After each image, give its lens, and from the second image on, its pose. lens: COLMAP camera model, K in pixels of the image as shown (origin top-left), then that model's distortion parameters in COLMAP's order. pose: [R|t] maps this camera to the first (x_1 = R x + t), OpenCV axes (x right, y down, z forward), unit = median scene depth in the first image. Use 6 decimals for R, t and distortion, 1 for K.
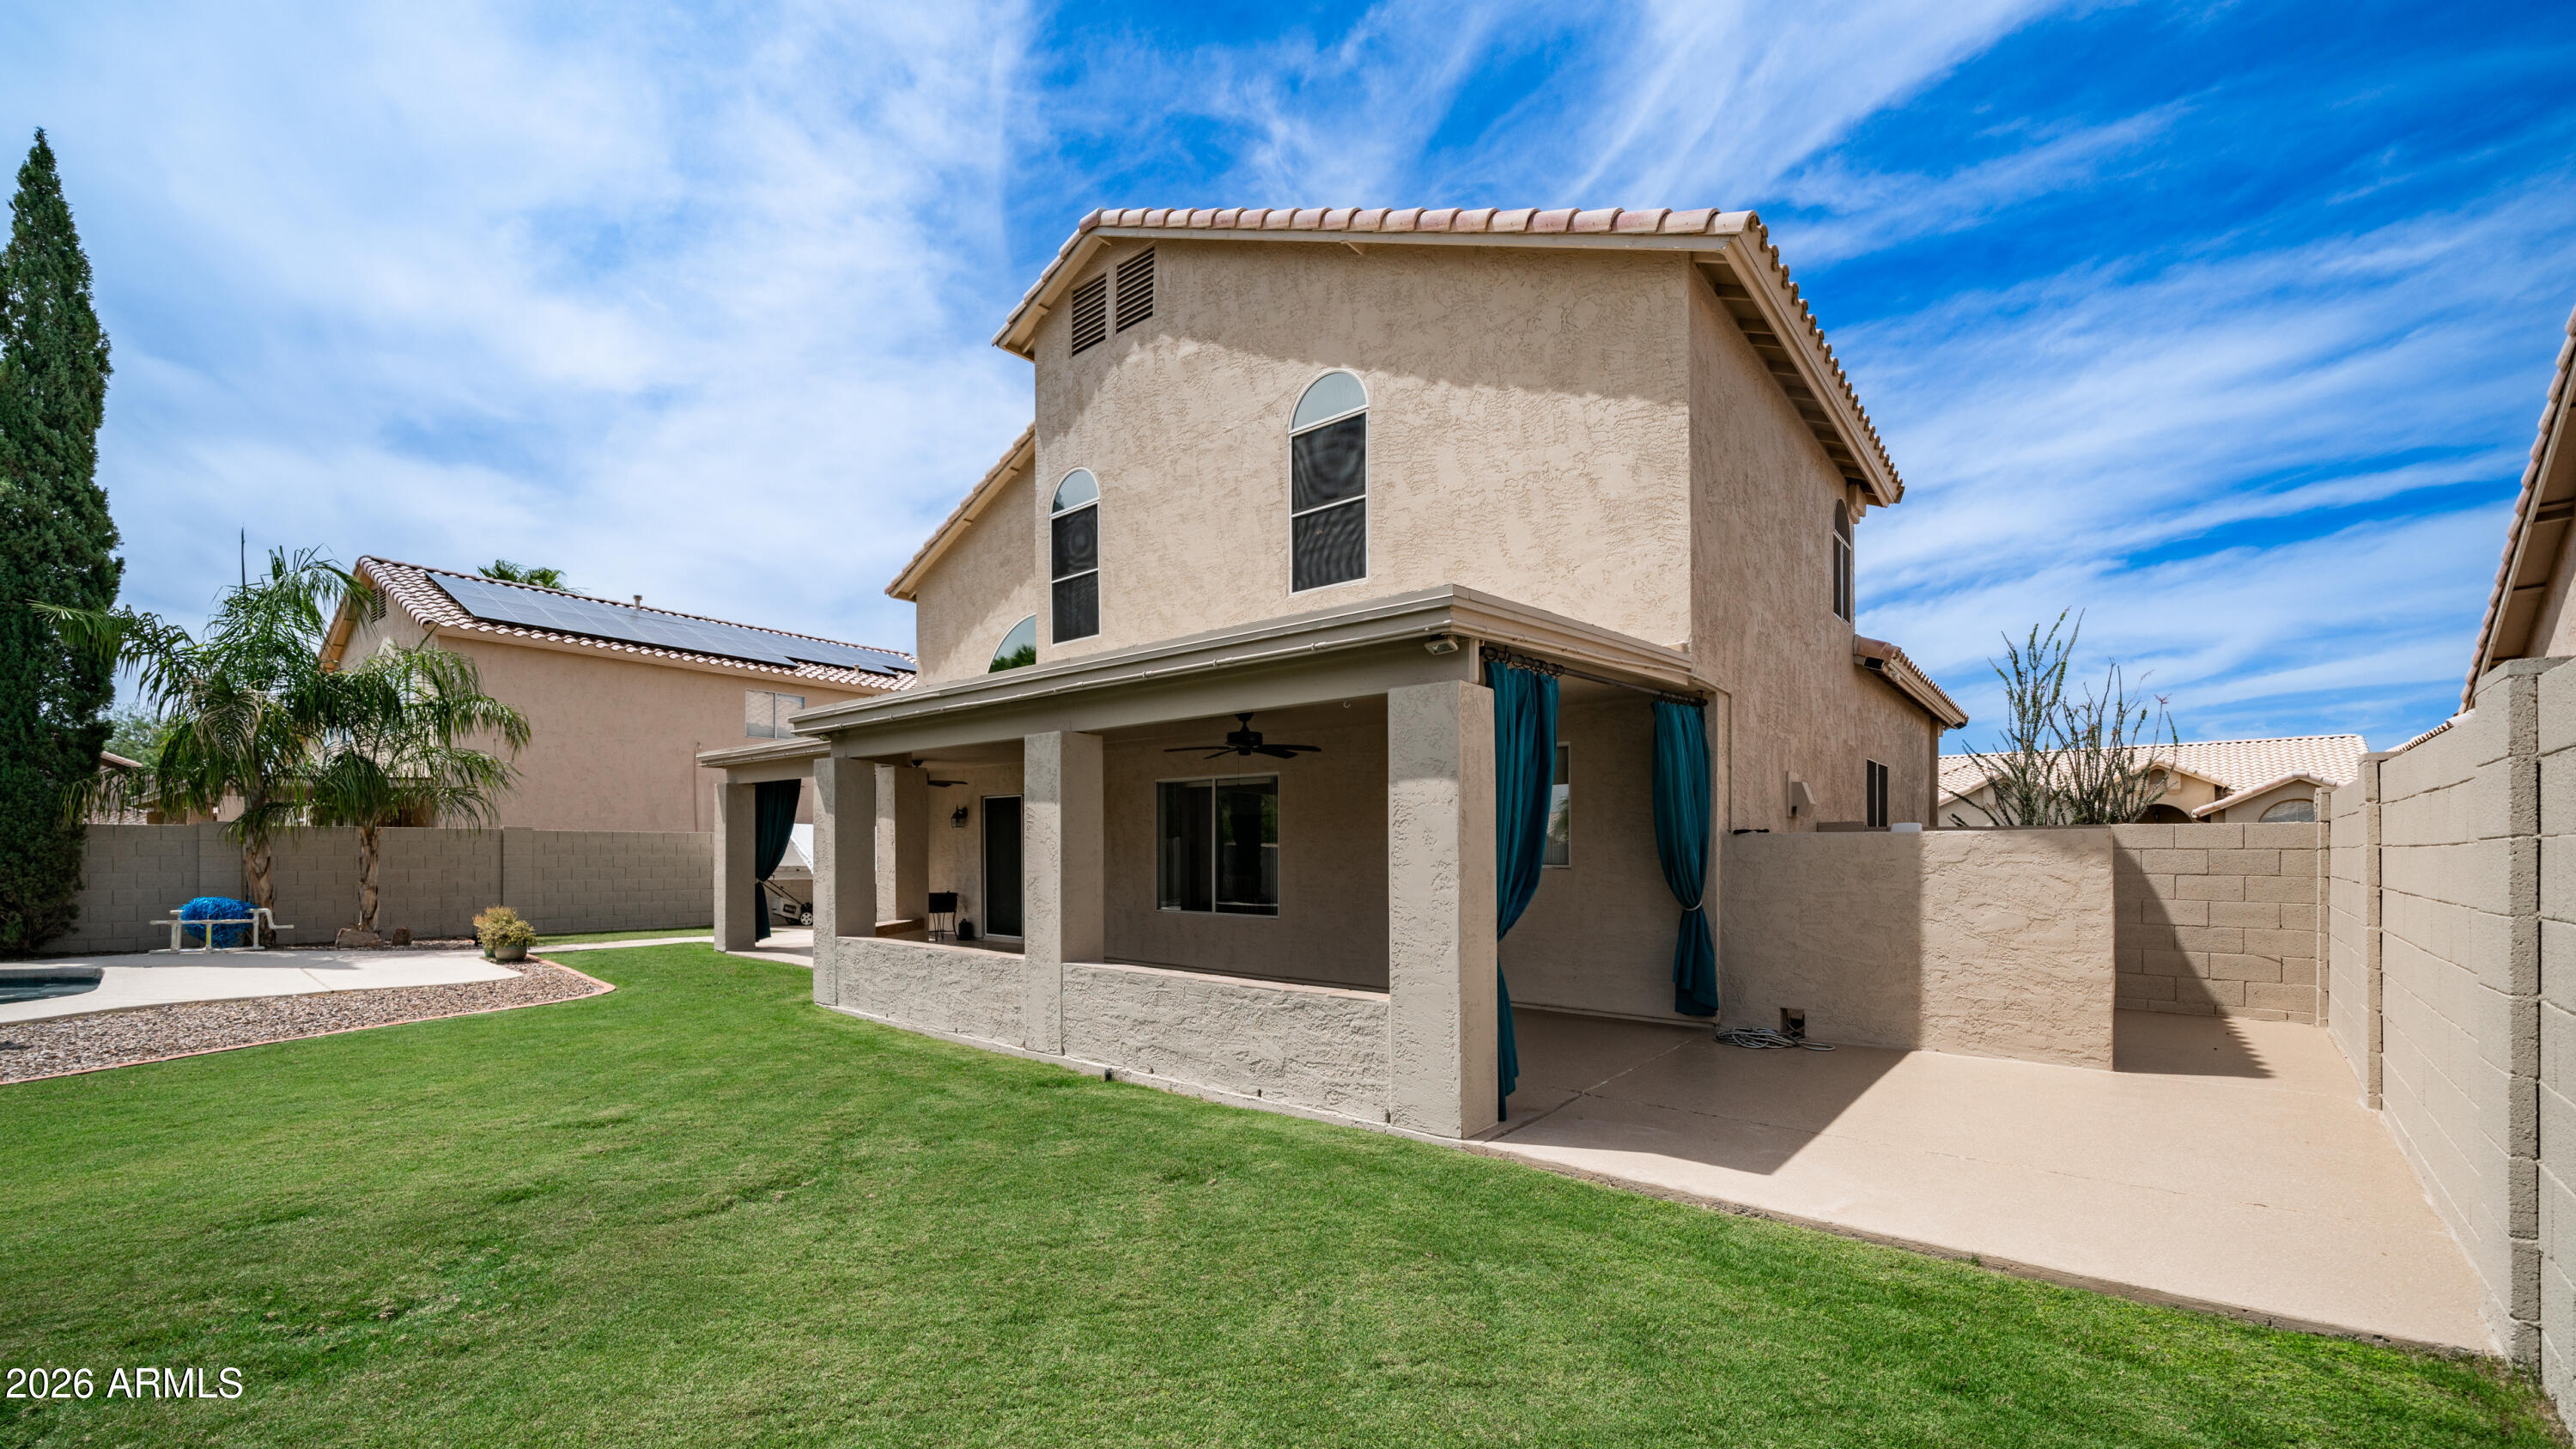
lens RADIAL K [[961.6, 0, 1271.2], [0, 961.6, 841.2], [0, 0, 1]] dist [-0.004941, -0.000236]
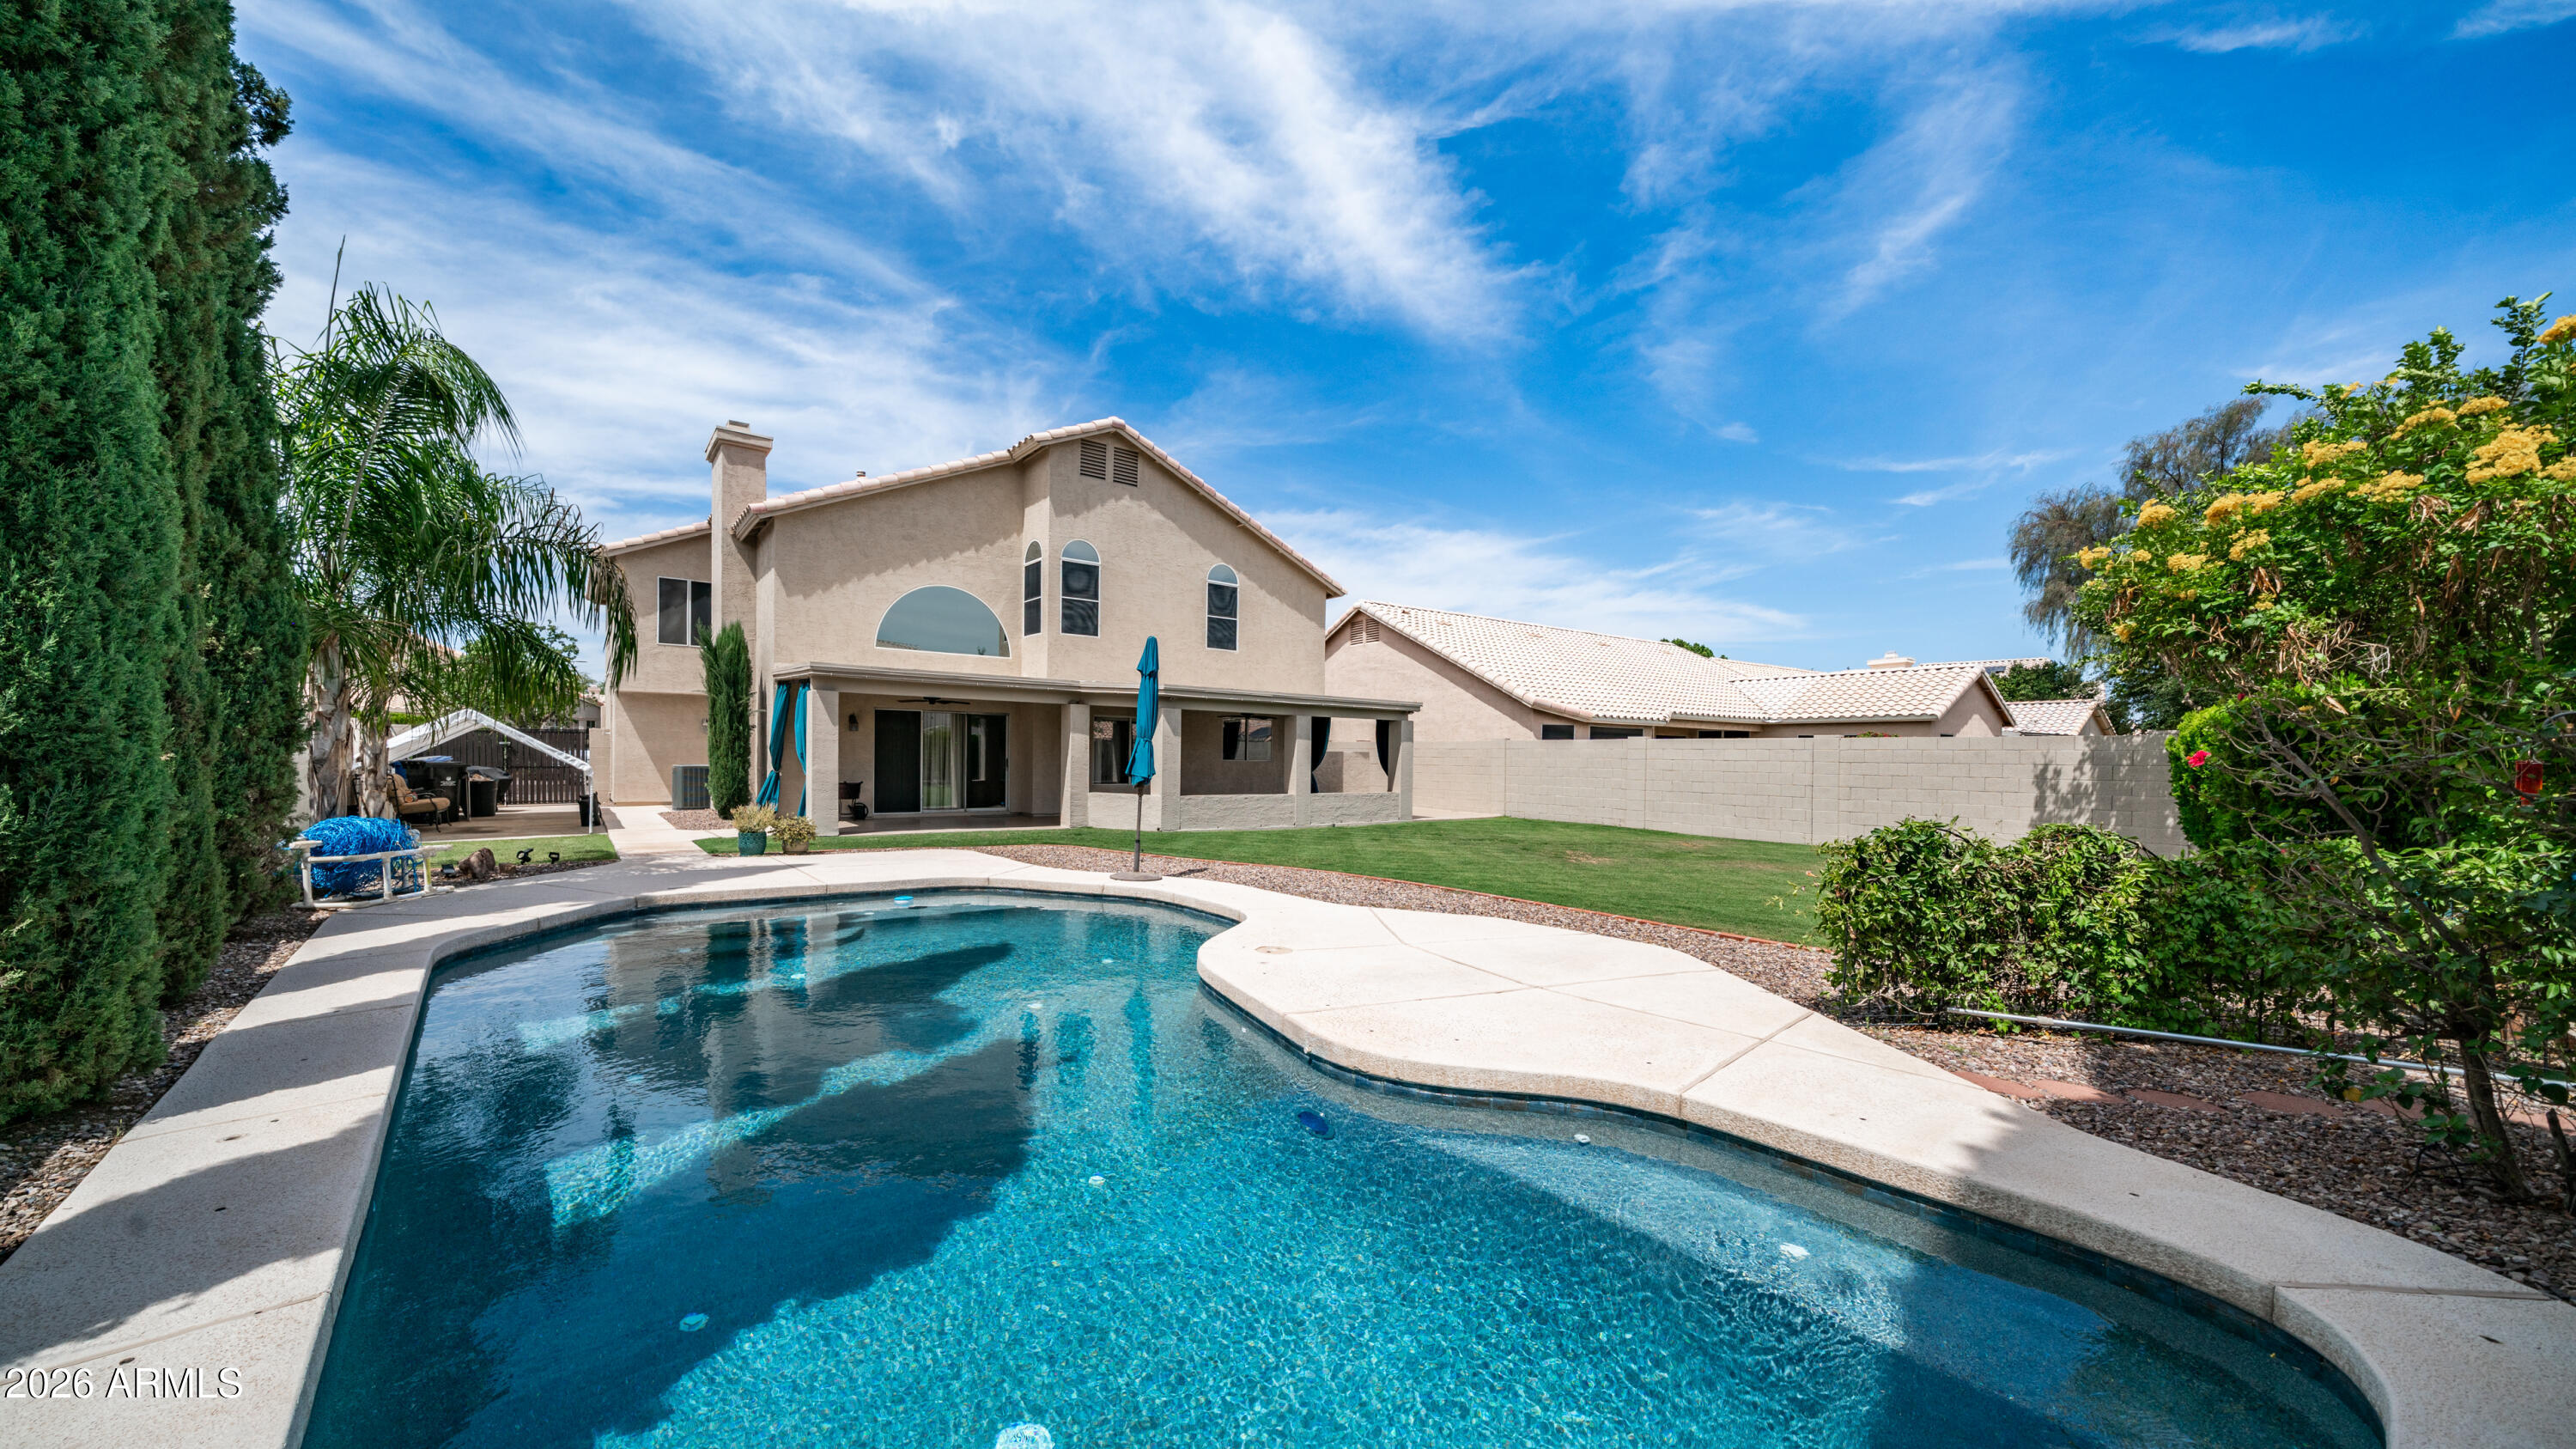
lens RADIAL K [[905.0, 0, 1200.9], [0, 905.0, 785.9], [0, 0, 1]] dist [-0.005406, 0.000219]
pose [[0.267669, -0.029896, 0.963047, -1.890723], [-0.023242, 0.999027, 0.037473, 0.000613], [-0.963231, -0.032414, 0.266714, 0.346490]]
